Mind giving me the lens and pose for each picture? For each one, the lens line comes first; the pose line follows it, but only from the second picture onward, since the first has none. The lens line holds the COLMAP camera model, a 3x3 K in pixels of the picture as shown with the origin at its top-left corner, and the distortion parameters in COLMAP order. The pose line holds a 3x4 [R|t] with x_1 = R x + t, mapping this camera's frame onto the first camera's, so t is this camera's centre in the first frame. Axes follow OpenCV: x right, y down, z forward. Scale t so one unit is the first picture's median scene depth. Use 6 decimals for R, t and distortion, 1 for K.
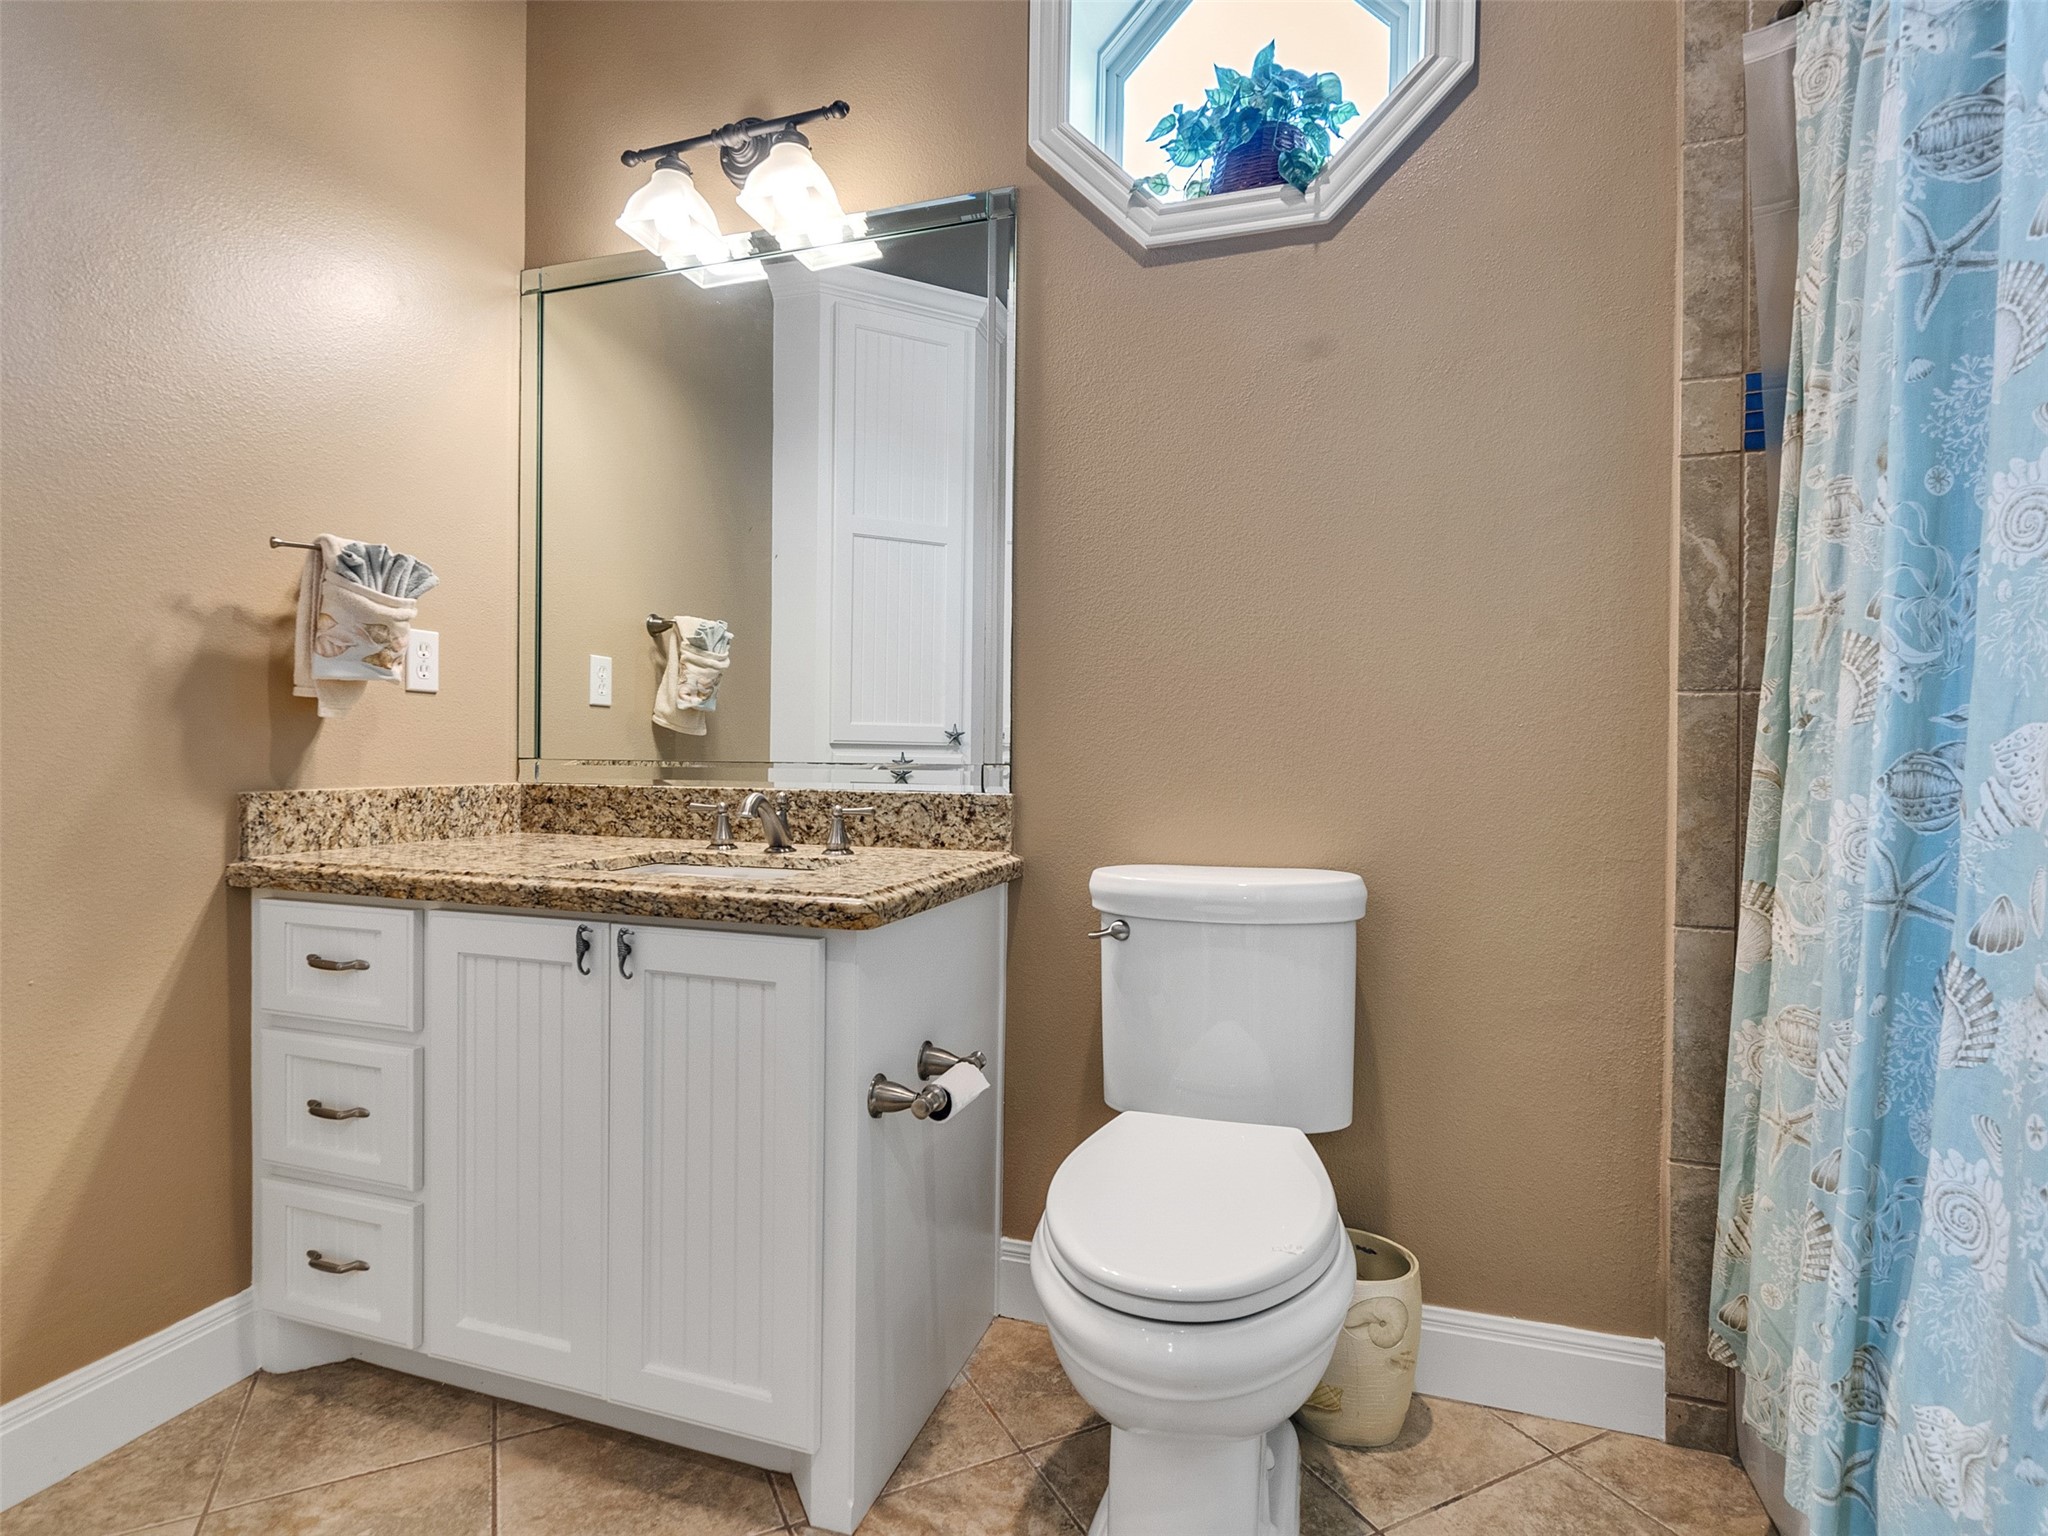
lens RADIAL K [[1046.4, 0, 1005.5], [0, 1046.4, 767.4], [0, 0, 1]] dist [-0.004045, 0.002522]
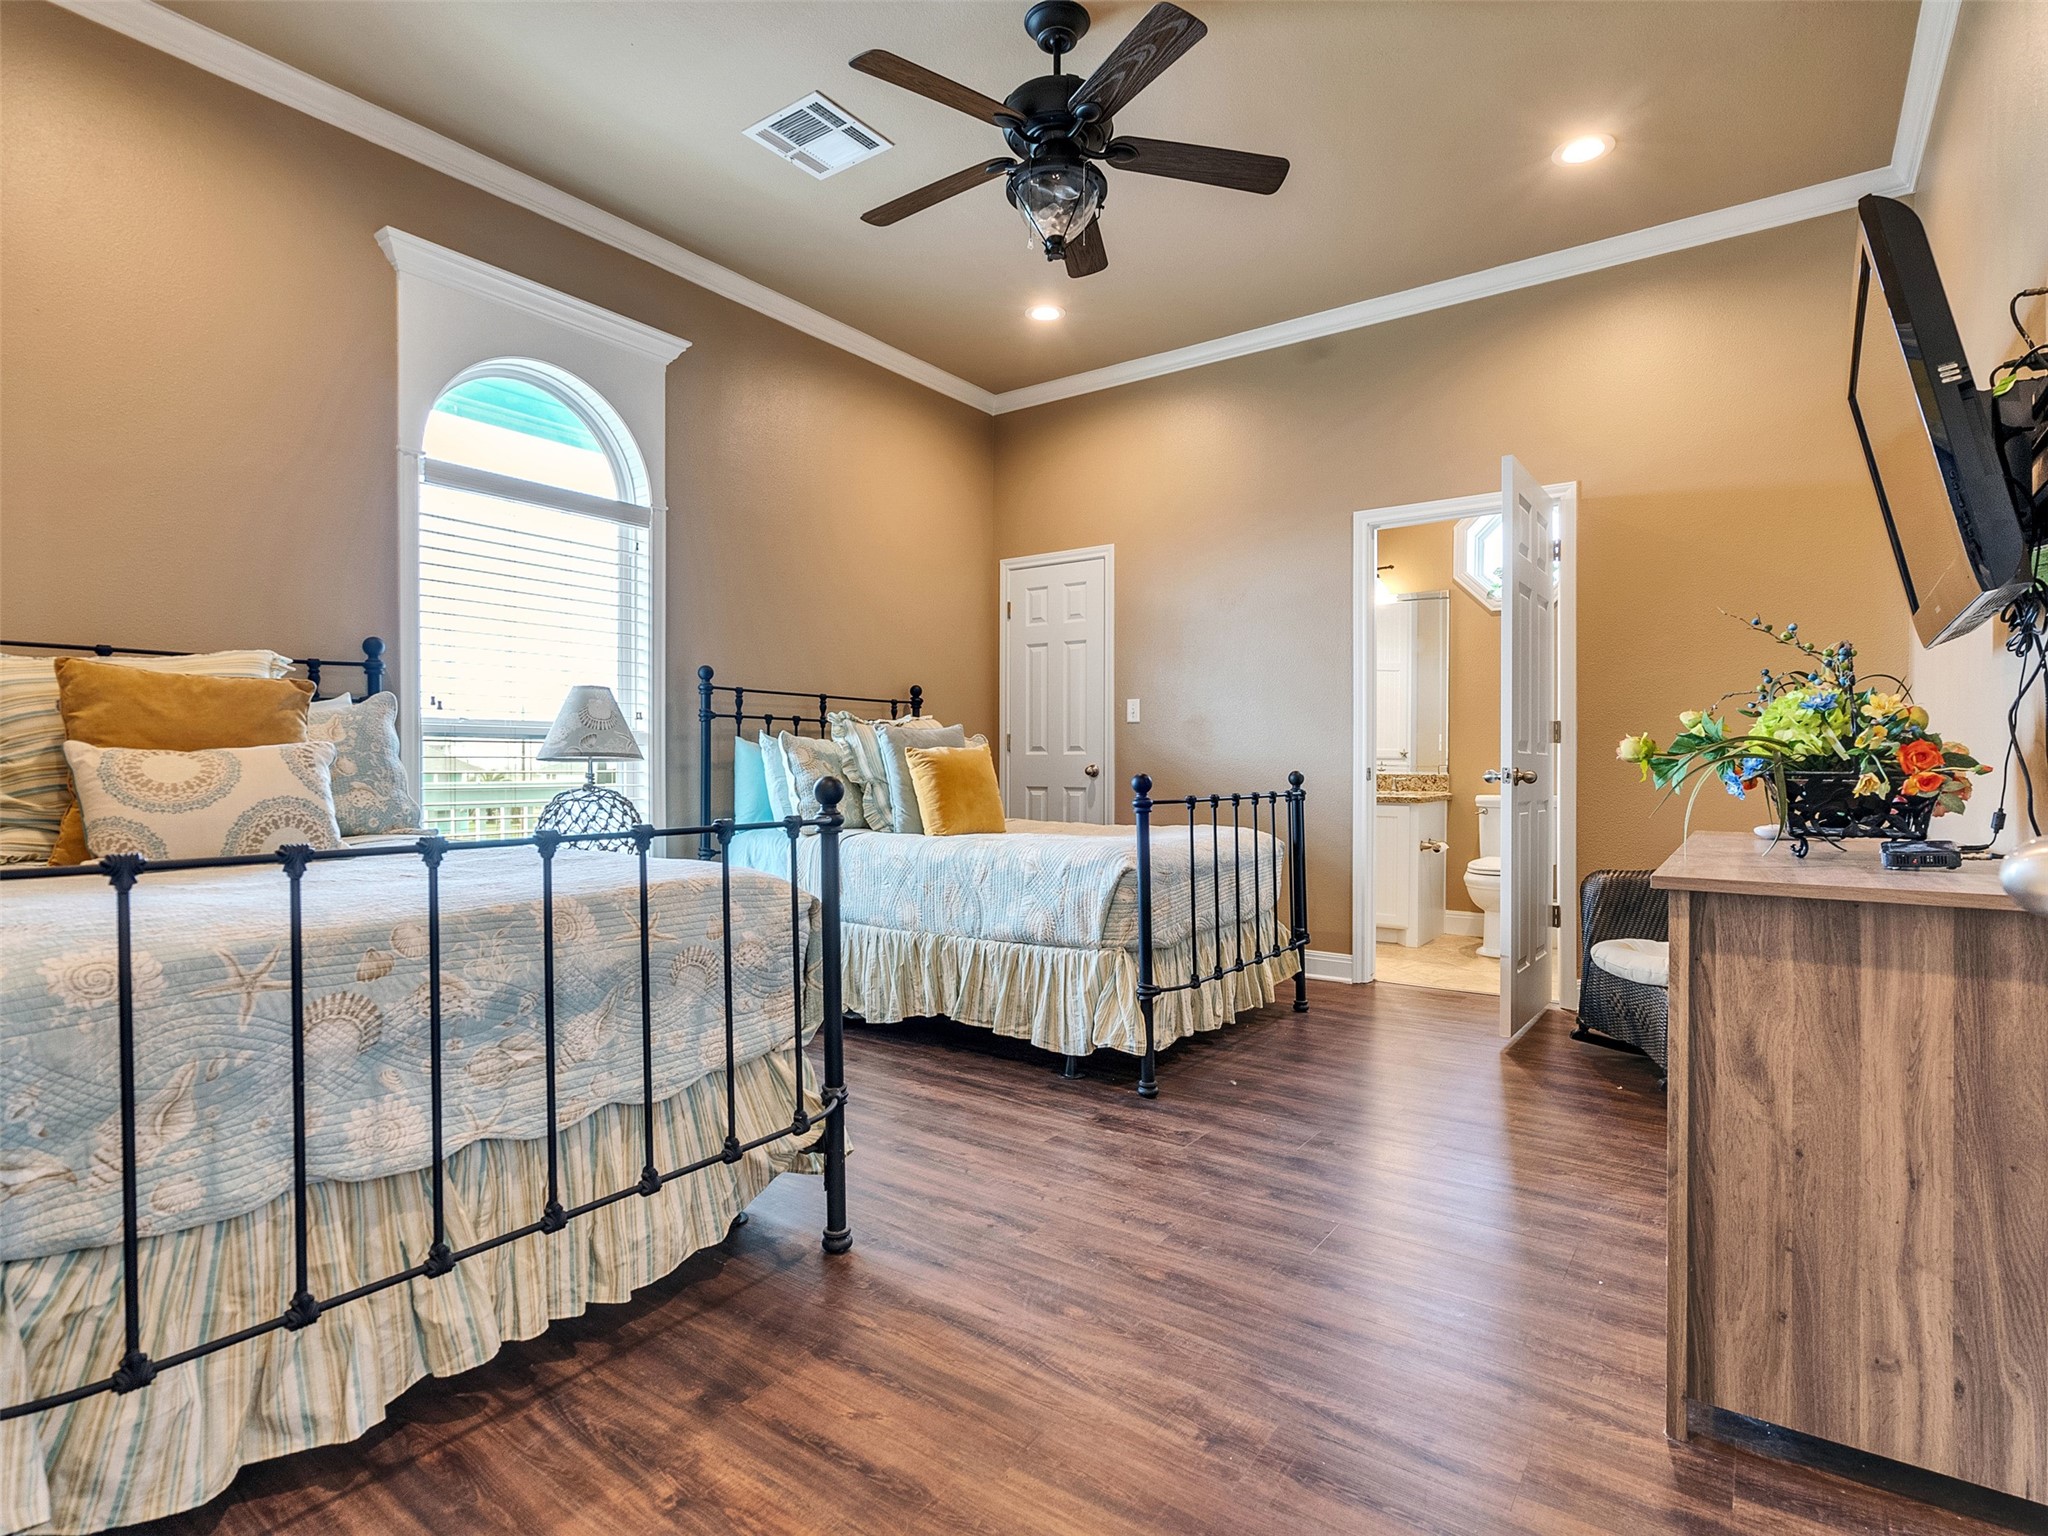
lens RADIAL K [[1046.4, 0, 1005.5], [0, 1046.4, 767.4], [0, 0, 1]] dist [-0.004045, 0.002522]
pose [[0.948431, -0.003054, -0.316970, -0.287933], [0.001711, 0.999988, -0.004513, 0.016748], [0.316980, 0.003738, 0.948425, -2.710363]]
